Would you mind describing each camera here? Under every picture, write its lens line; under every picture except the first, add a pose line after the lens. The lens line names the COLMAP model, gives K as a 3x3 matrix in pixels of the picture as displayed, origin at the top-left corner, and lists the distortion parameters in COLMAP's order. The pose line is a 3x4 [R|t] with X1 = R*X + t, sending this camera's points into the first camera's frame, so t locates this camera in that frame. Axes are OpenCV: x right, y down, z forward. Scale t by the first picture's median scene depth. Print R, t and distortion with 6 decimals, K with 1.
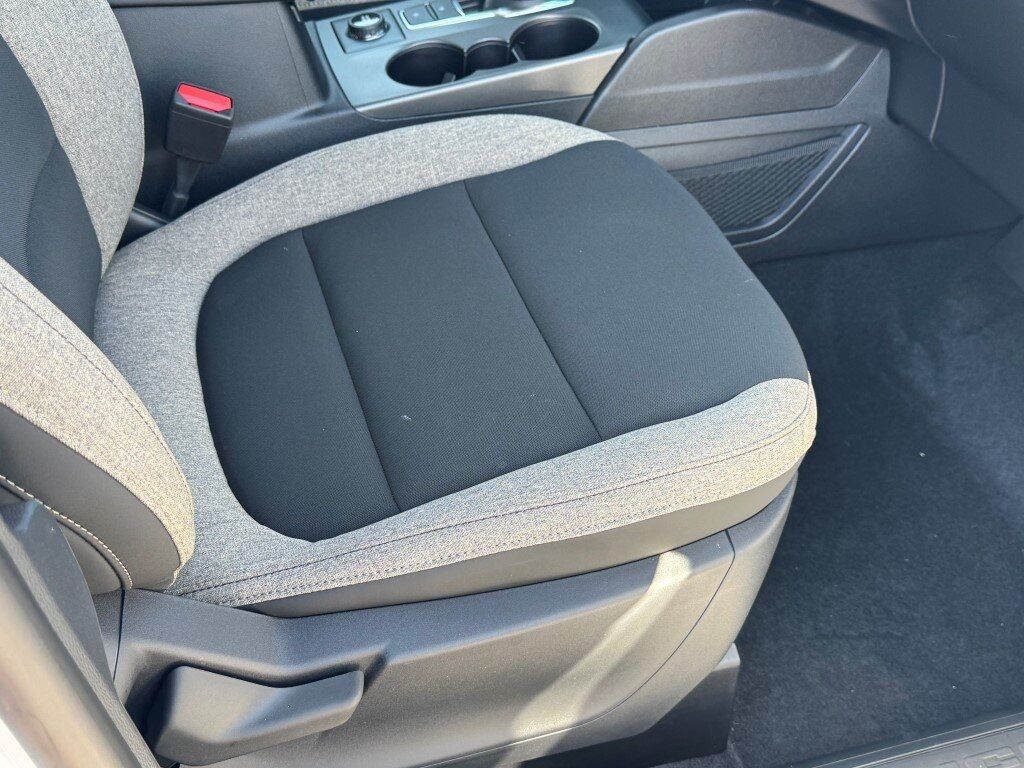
lens RADIAL K [[1103.3, 0, 512.0], [0, 1103.3, 384.0], [0, 0, 1]] dist [0.207463, -0.532854]
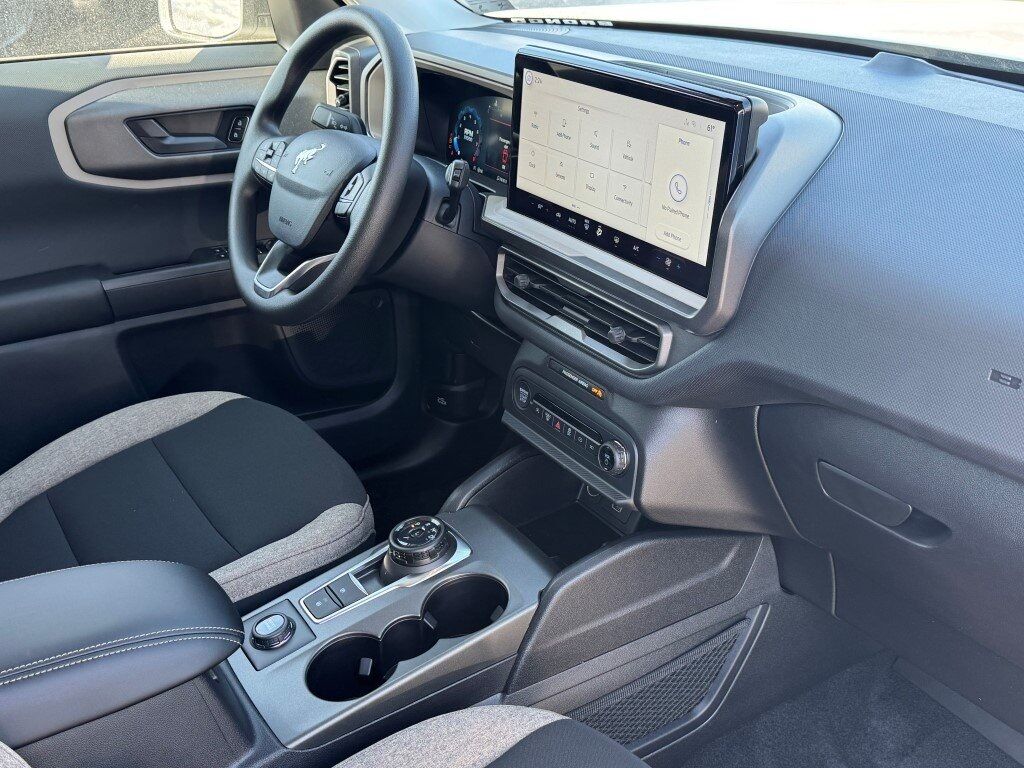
lens RADIAL K [[1103.3, 0, 512.0], [0, 1103.3, 384.0], [0, 0, 1]] dist [0.207463, -0.532854]
pose [[0.964357, -0.194340, 0.179577, -0.068962], [0.233408, 0.944462, -0.231329, -0.279234], [-0.124647, 0.264998, 0.956159, -0.017787]]
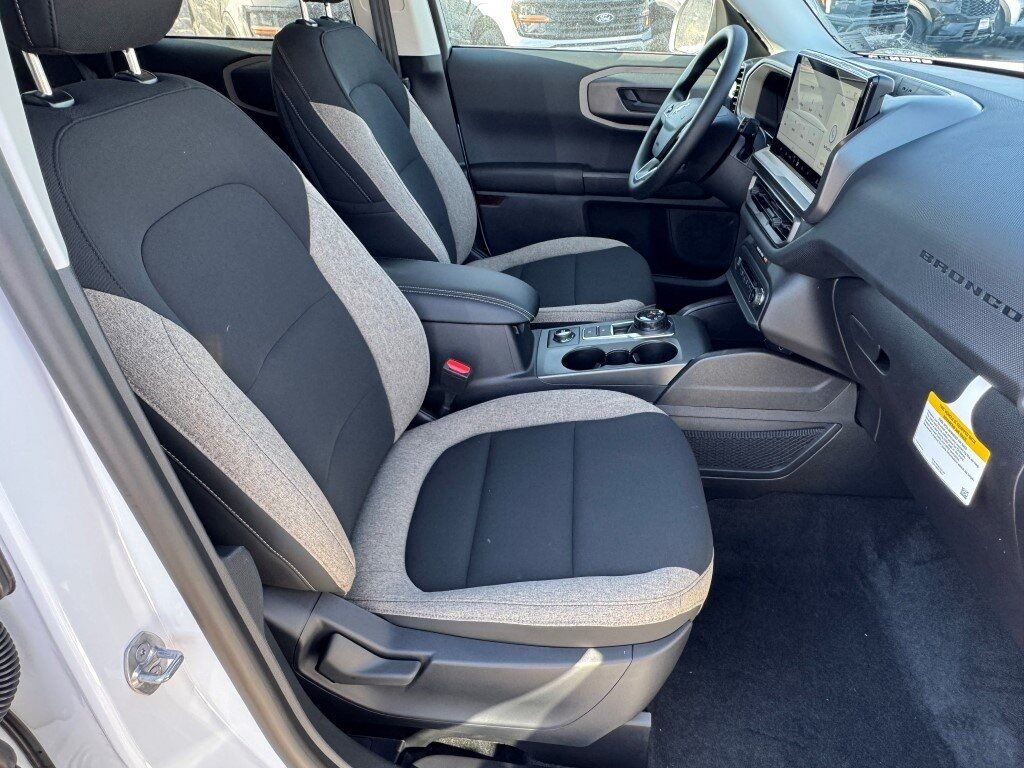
lens RADIAL K [[651.1, 0, 512.0], [0, 651.1, 384.0], [0, 0, 1]] dist [-0.009222, -0.001333]
pose [[0.916017, 0.142135, -0.375115, 0.259991], [-0.202946, 0.970823, -0.127732, -0.077914], [0.346015, 0.193132, 0.918136, -0.081232]]
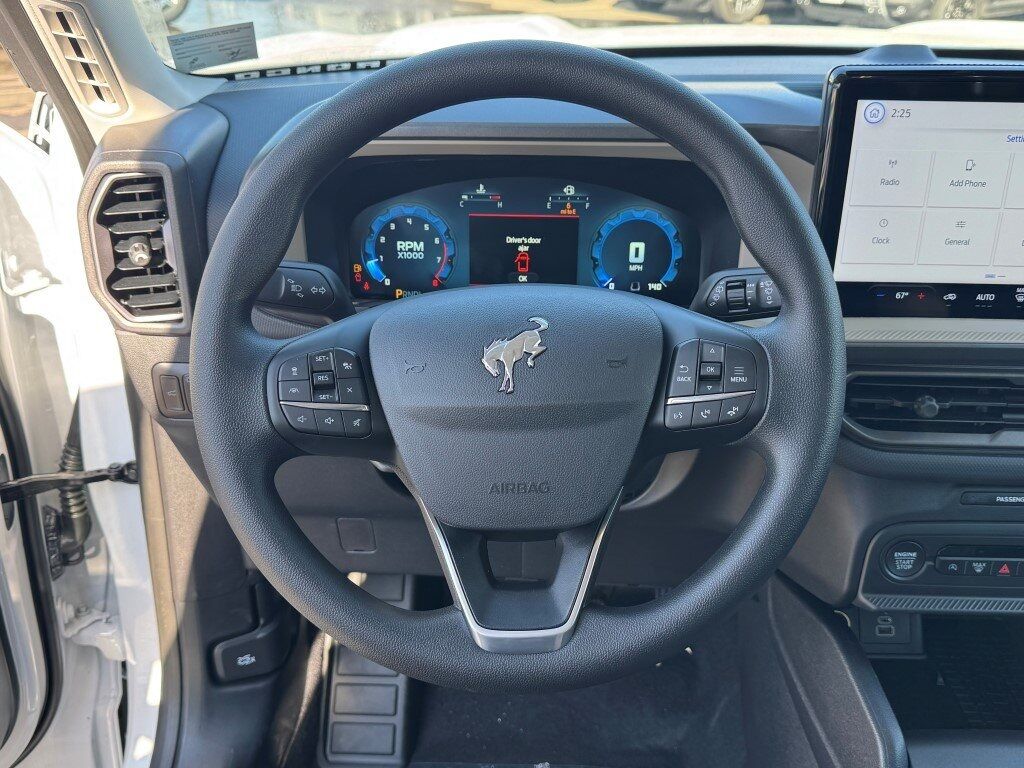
lens RADIAL K [[926.9, 0, 512.0], [0, 926.9, 384.0], [0, 0, 1]] dist [0.168173, -0.369828]
pose [[0.335969, -0.489229, 0.804848, -0.456812], [0.632616, 0.750290, 0.191991, -0.975499], [-0.697797, 0.444657, 0.561569, 0.890908]]
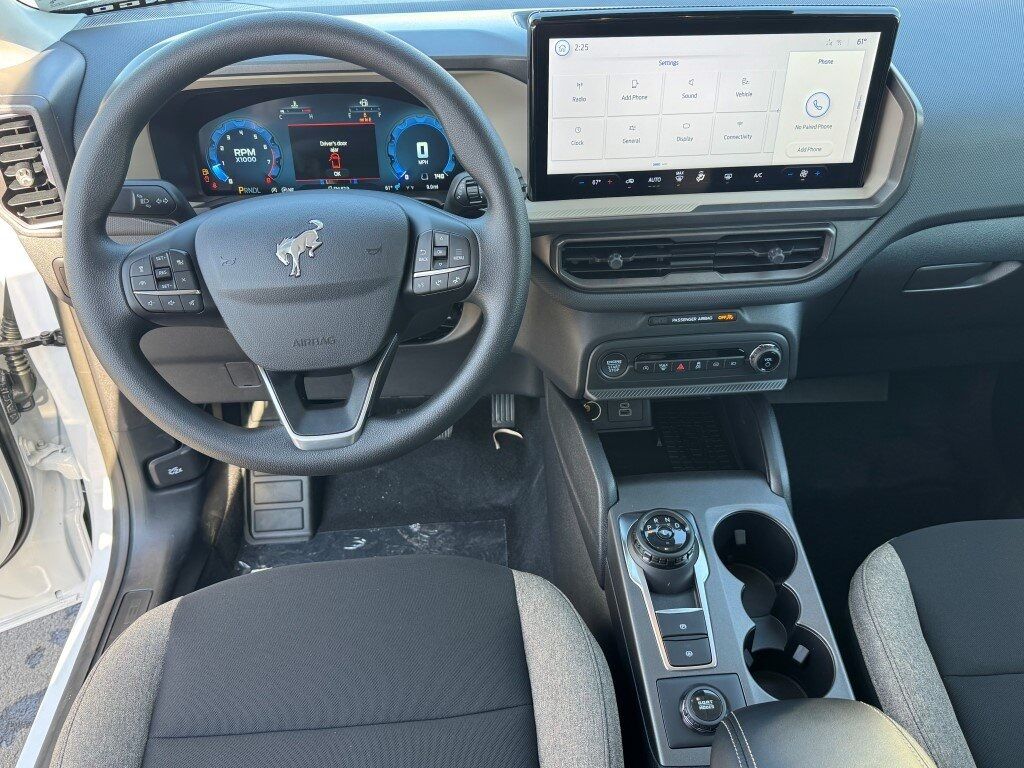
lens RADIAL K [[798.8, 0, 512.0], [0, 798.8, 384.0], [0, 0, 1]] dist [0.108794, -0.183700]
pose [[0.228851, -0.659904, 0.715649, -0.521139], [0.652265, 0.649671, 0.390484, -0.956580], [-0.722619, 0.377430, 0.579110, 0.718276]]
